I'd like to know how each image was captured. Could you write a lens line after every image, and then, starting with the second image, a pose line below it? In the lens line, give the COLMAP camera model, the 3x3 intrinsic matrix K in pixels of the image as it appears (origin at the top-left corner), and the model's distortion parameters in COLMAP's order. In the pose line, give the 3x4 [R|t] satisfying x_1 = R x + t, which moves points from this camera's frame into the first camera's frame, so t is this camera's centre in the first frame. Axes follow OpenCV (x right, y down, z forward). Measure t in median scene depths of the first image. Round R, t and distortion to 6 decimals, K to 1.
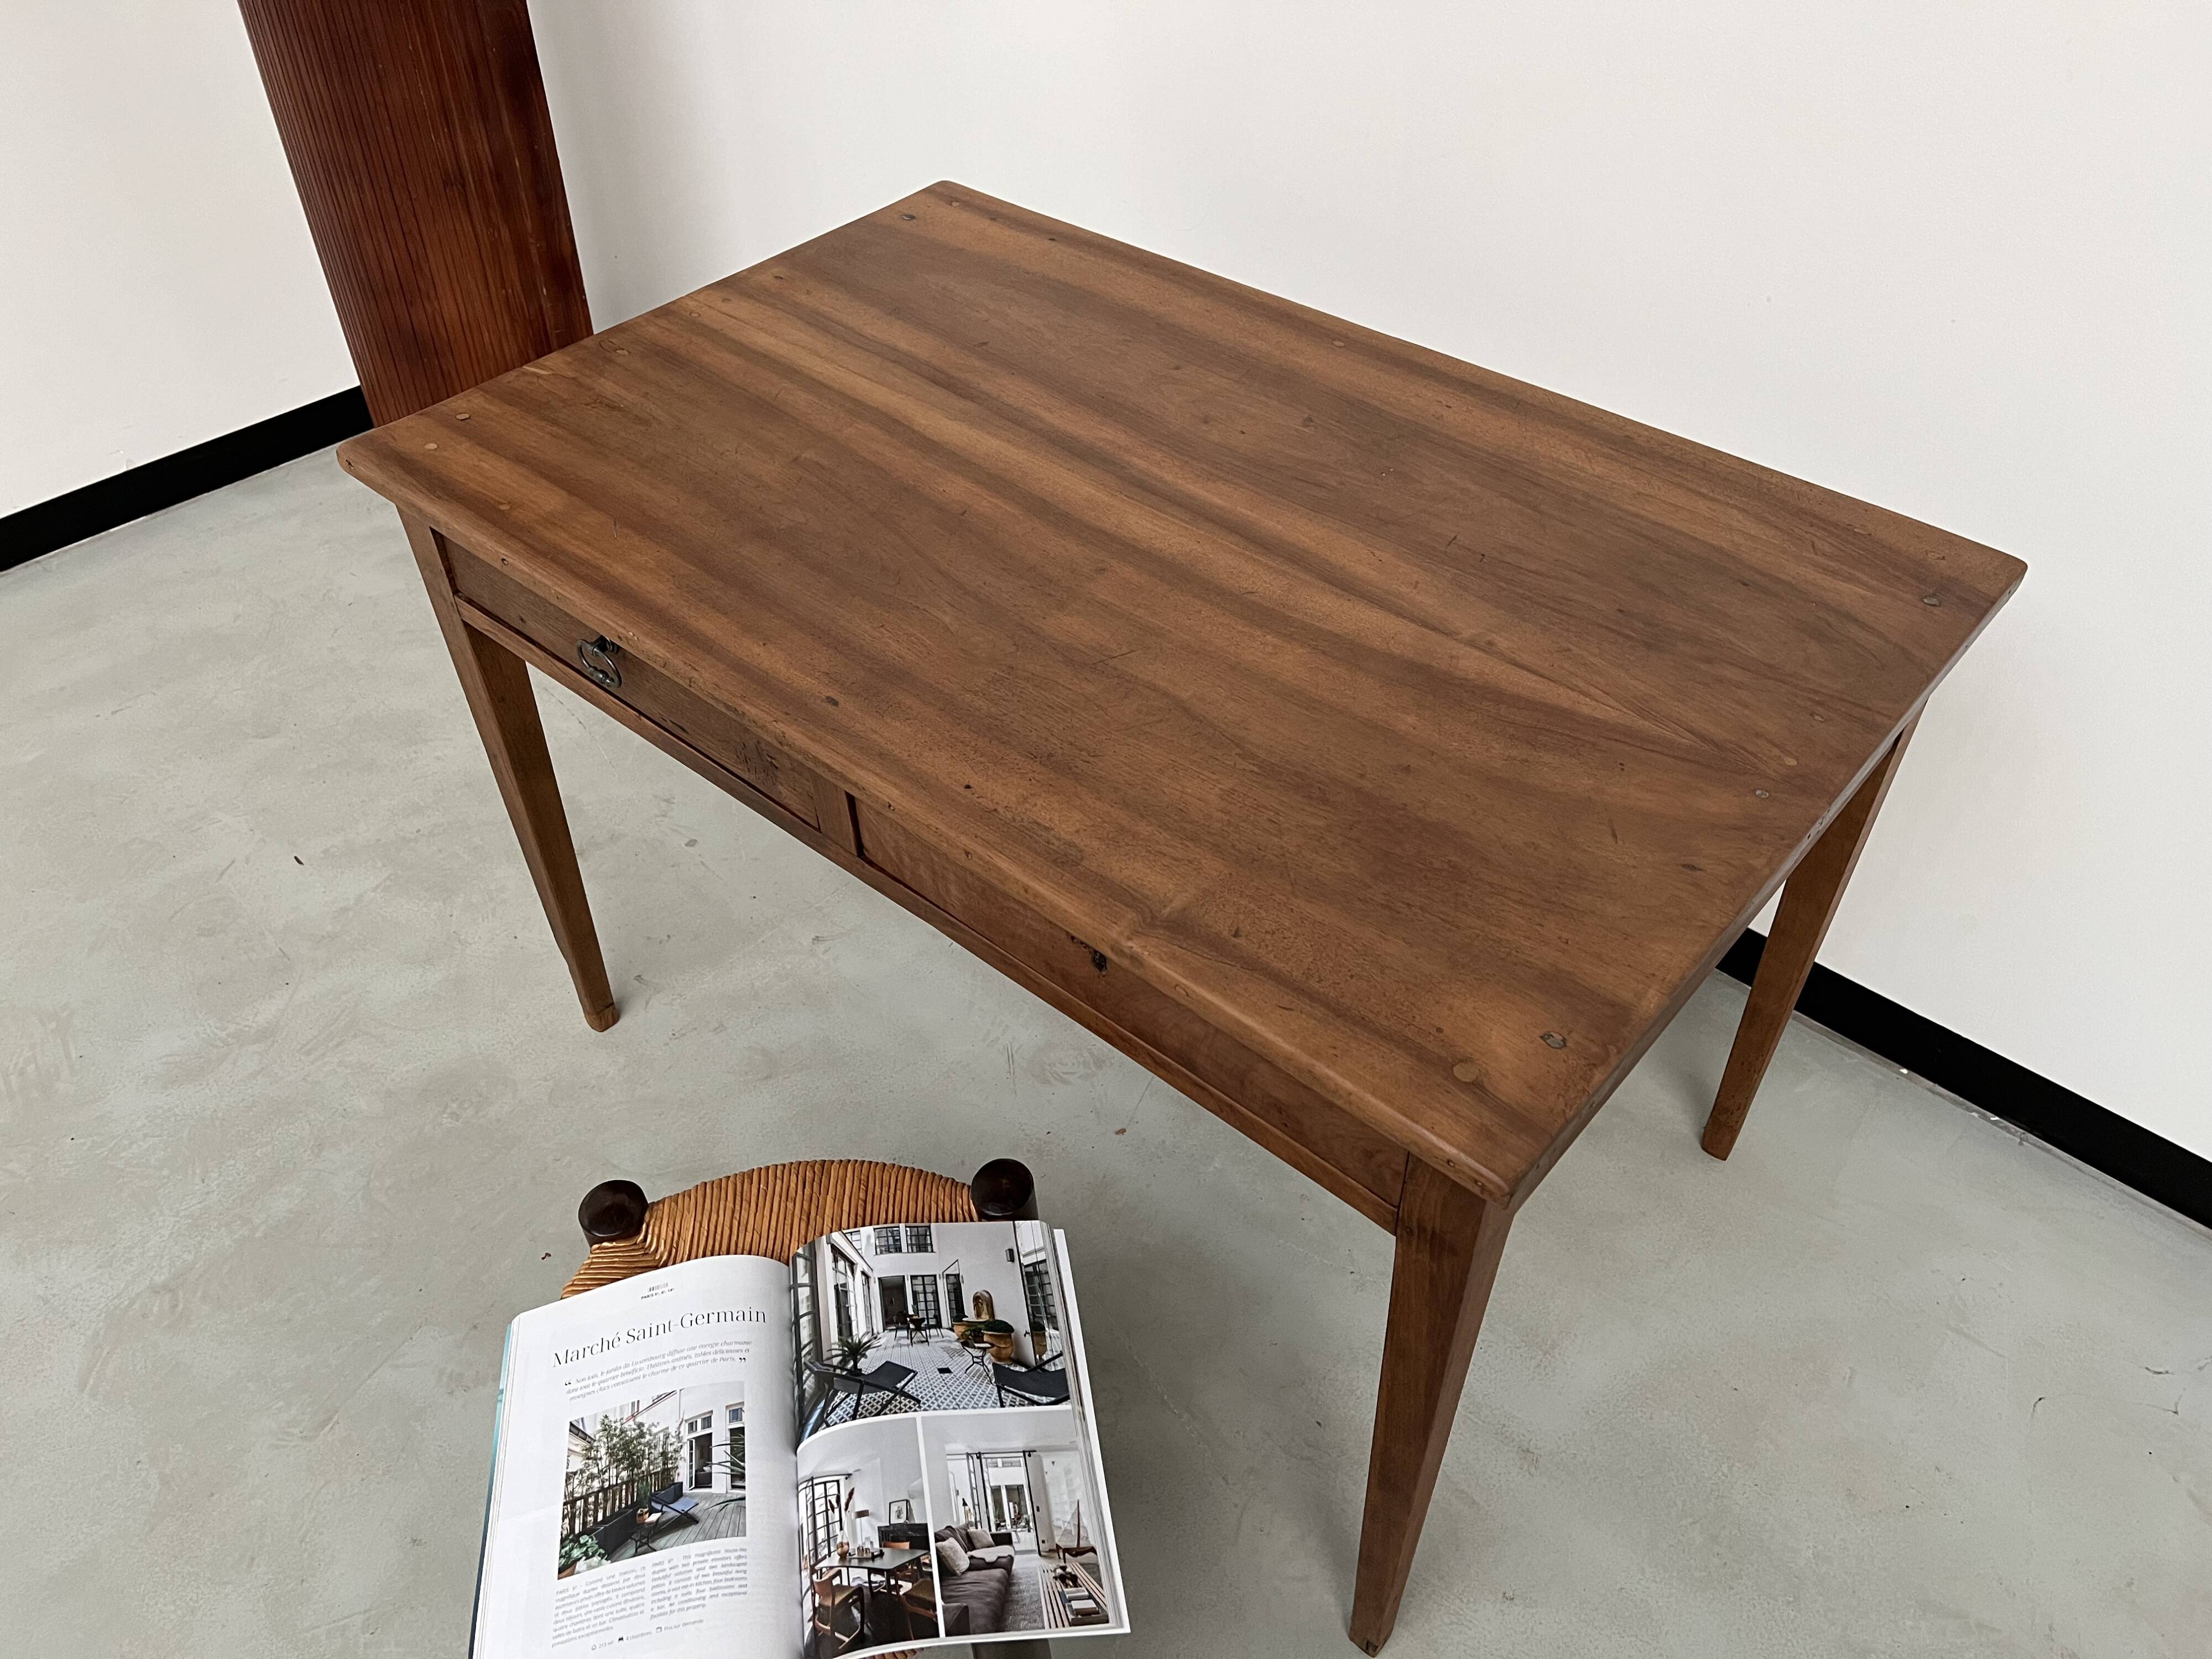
lens RADIAL K [[1671.1, 0, 1106.2], [0, 1671.1, 823.1], [0, 0, 1]] dist [0.064243, -0.074558]
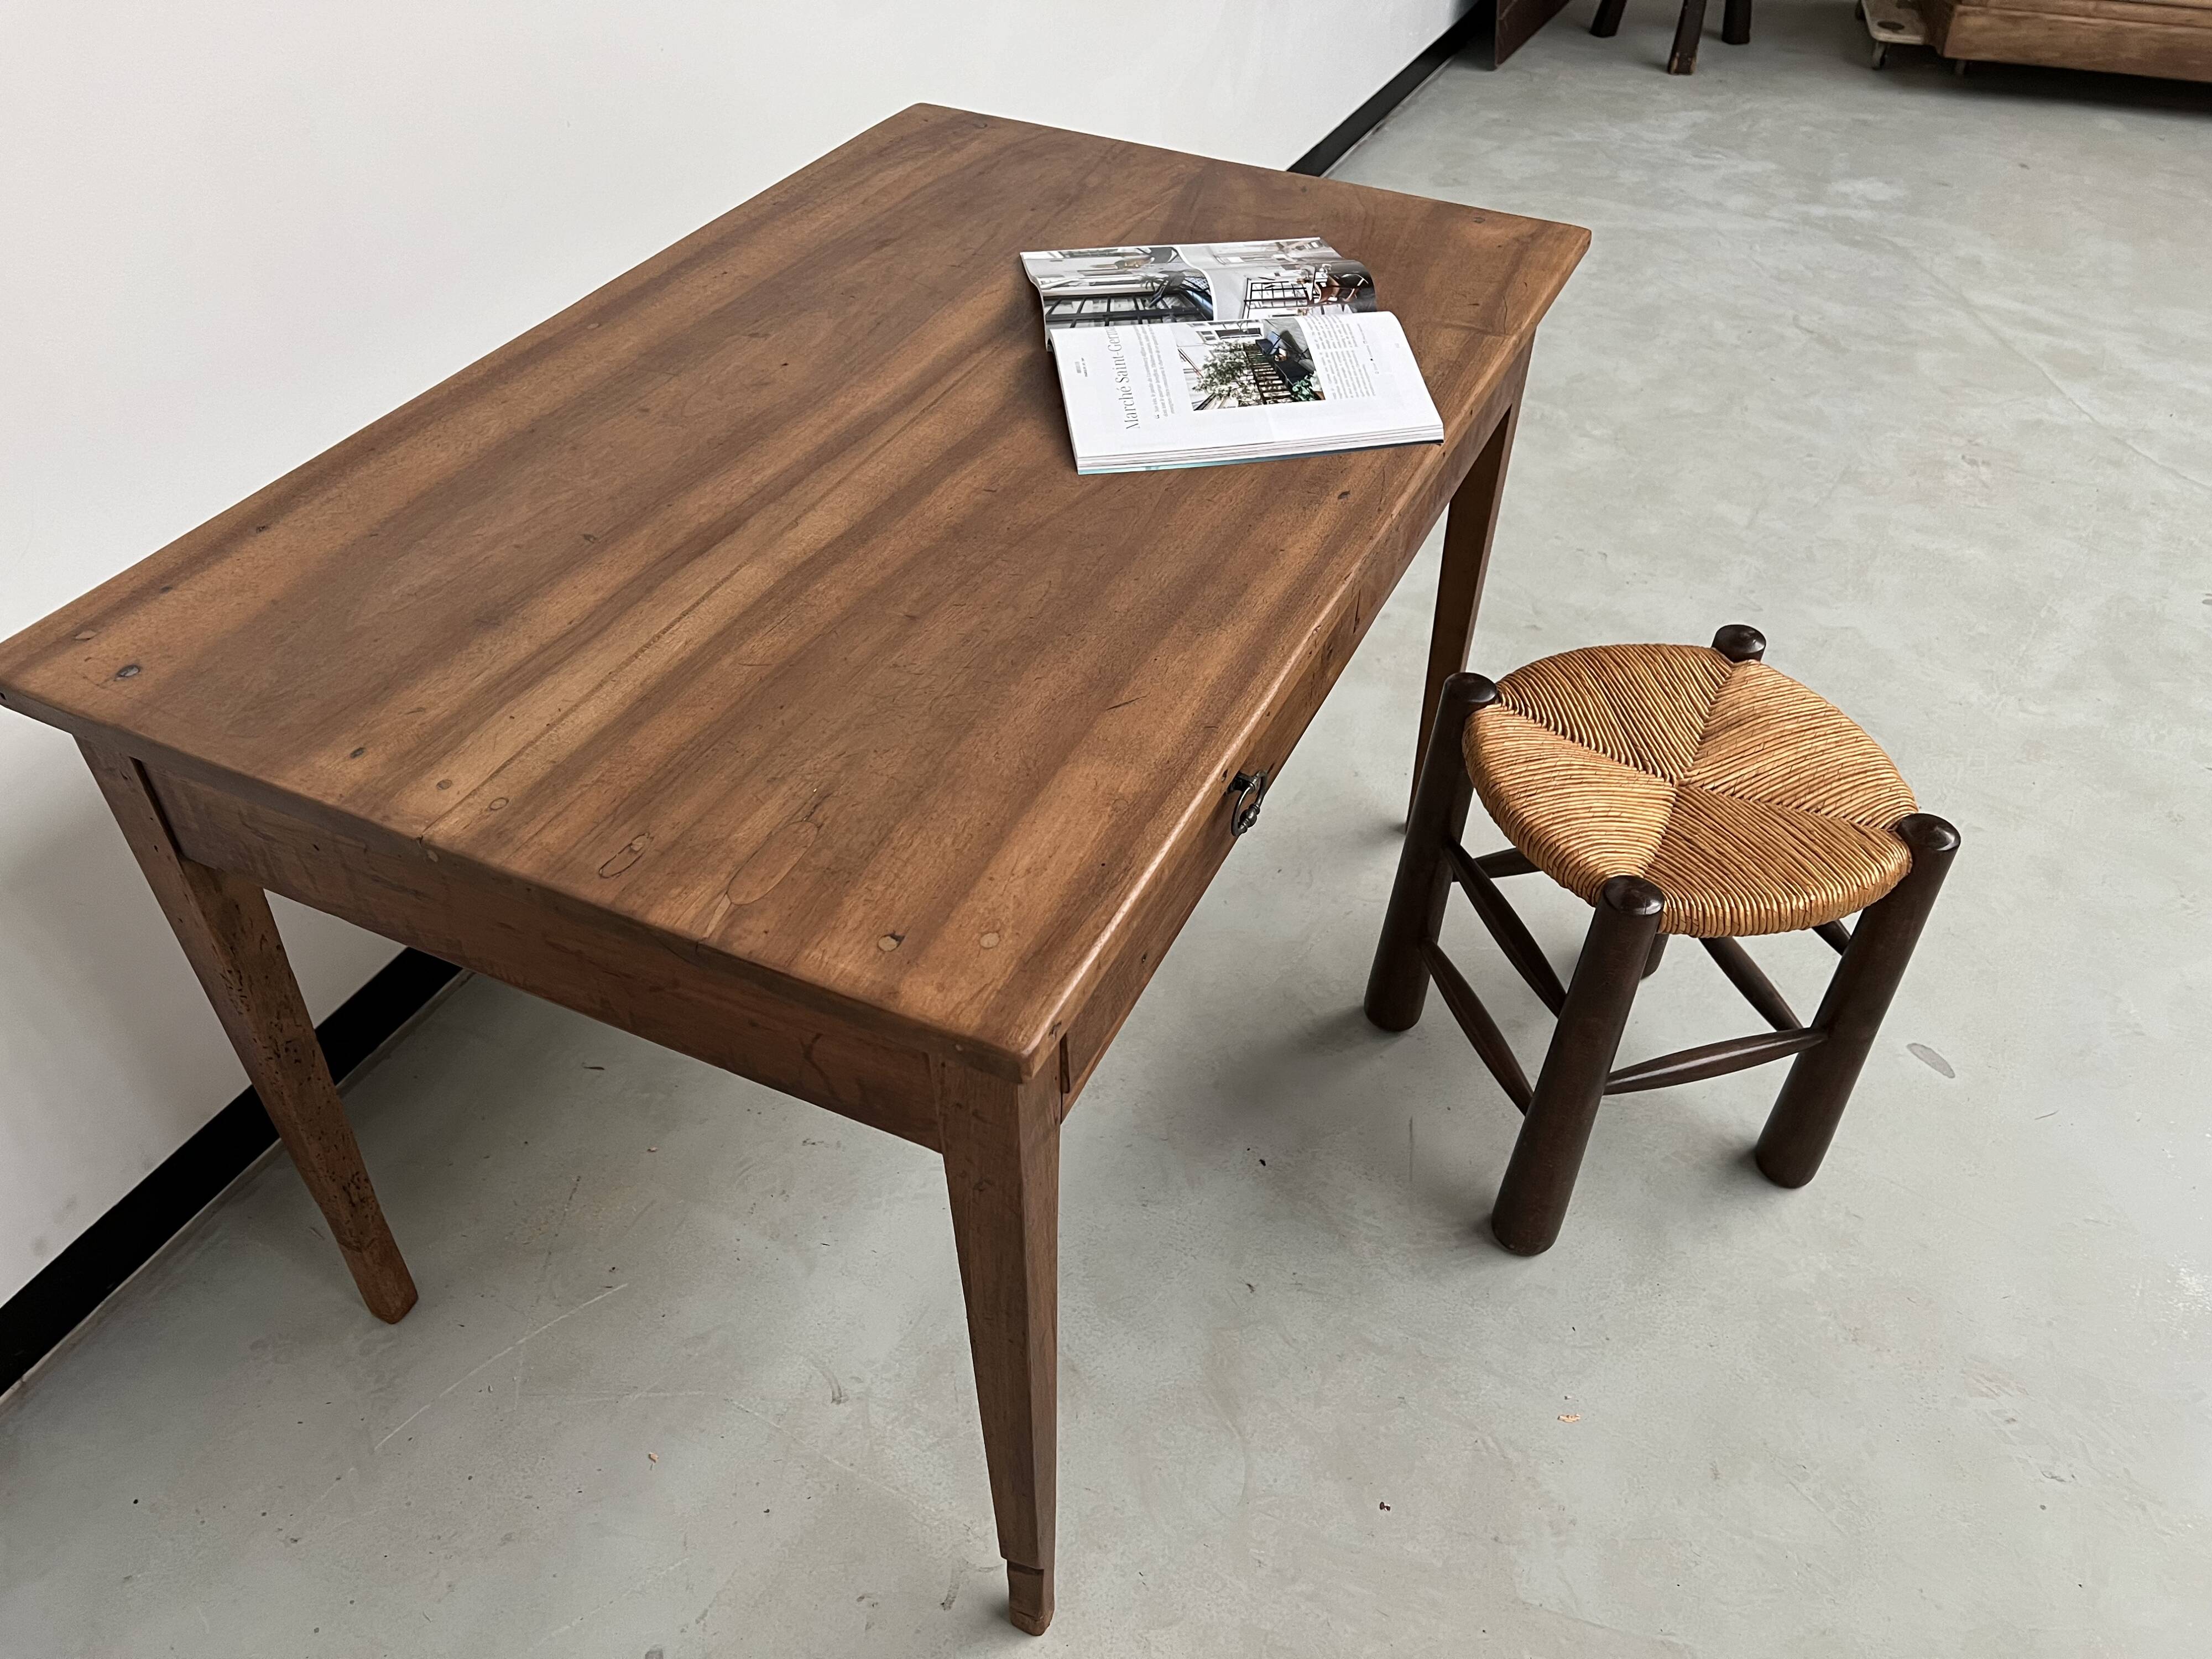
lens RADIAL K [[1671.1, 0, 1113.4], [0, 1671.1, 841.4], [0, 0, 1]] dist [0.064243, -0.074558]
pose [[-0.271698, -0.630317, 0.727242, -0.804924], [0.652367, 0.434929, 0.620688, -0.568108], [-0.707529, 0.643068, 0.293029, 0.743655]]
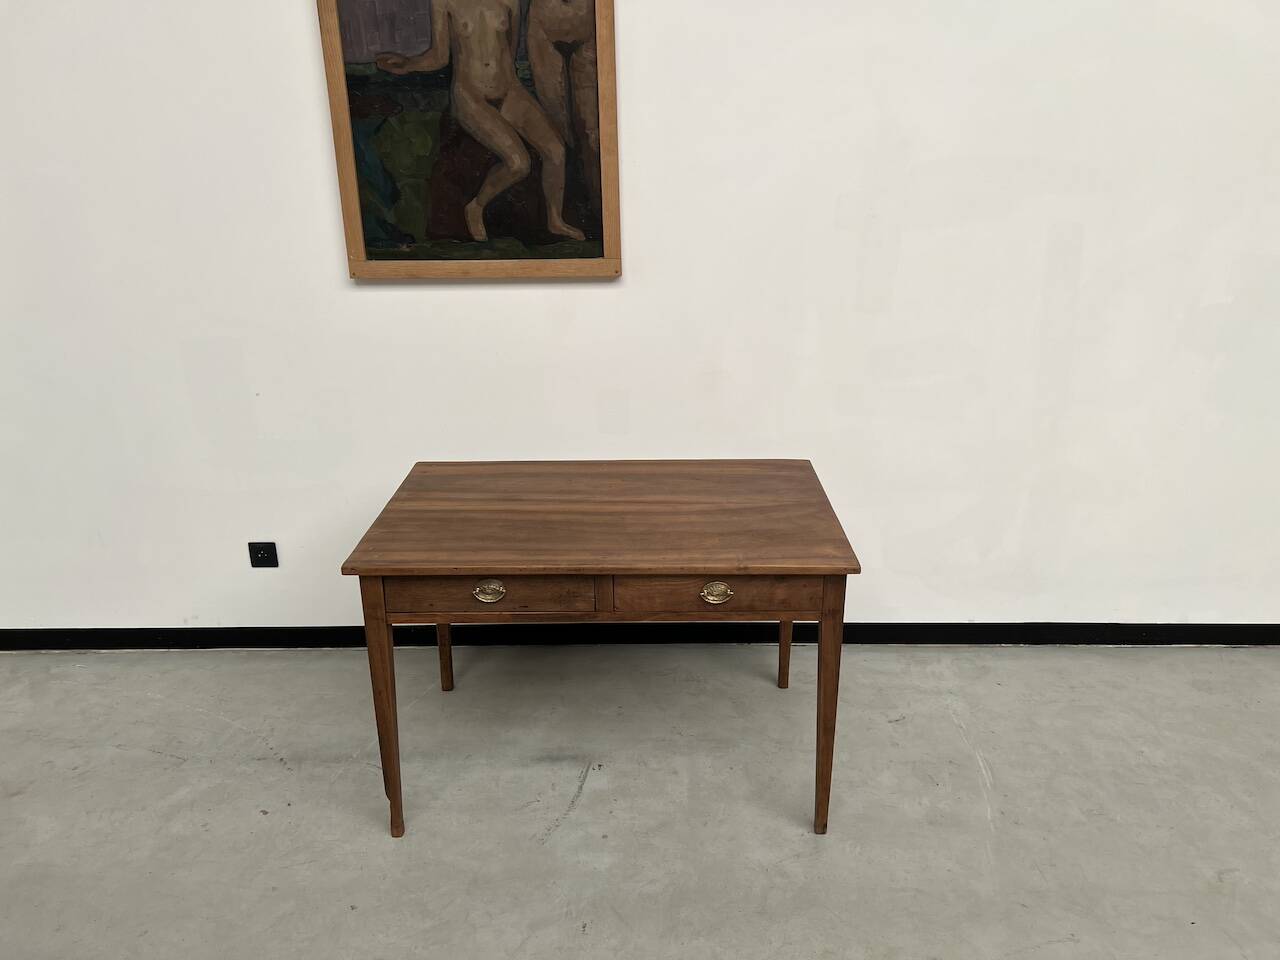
lens RADIAL K [[967.0, 0, 653.9], [0, 967.0, 466.2], [0, 0, 1]] dist [0.064243, -0.074558]
pose [[0.751397, -0.201055, 0.628473, -0.977878], [0.443733, 0.858889, -0.255756, 0.234672], [-0.488368, 0.471049, 0.734582, -0.399889]]
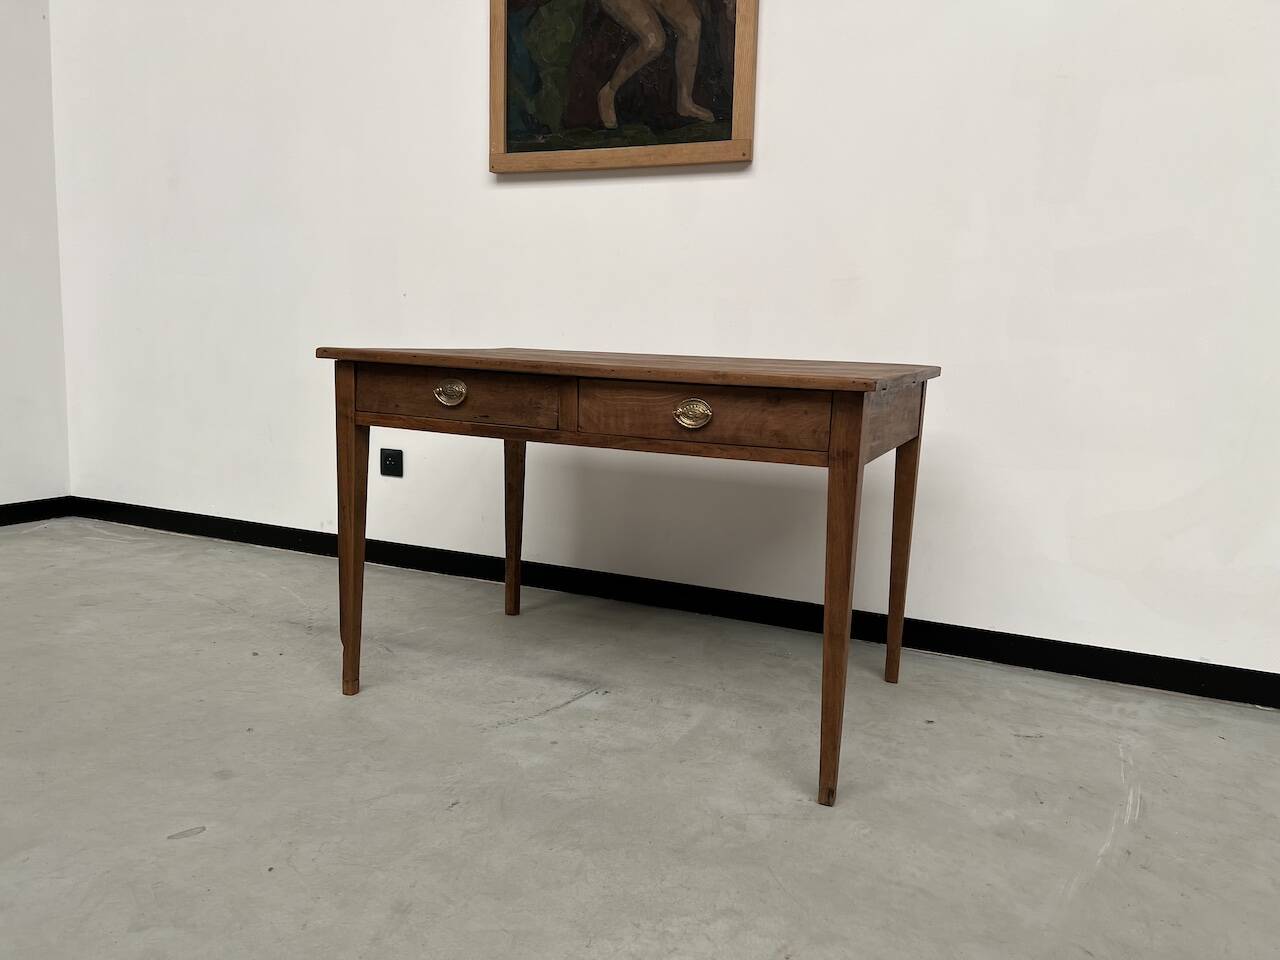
lens RADIAL K [[968.9, 0, 658.9], [0, 968.9, 468.7], [0, 0, 1]] dist [0.044457, -0.026792]
pose [[0.953206, 0.007122, 0.302236, -0.396549], [0.166155, 0.822854, -0.543419, 0.739453], [-0.252567, 0.568208, 0.783166, -0.118211]]
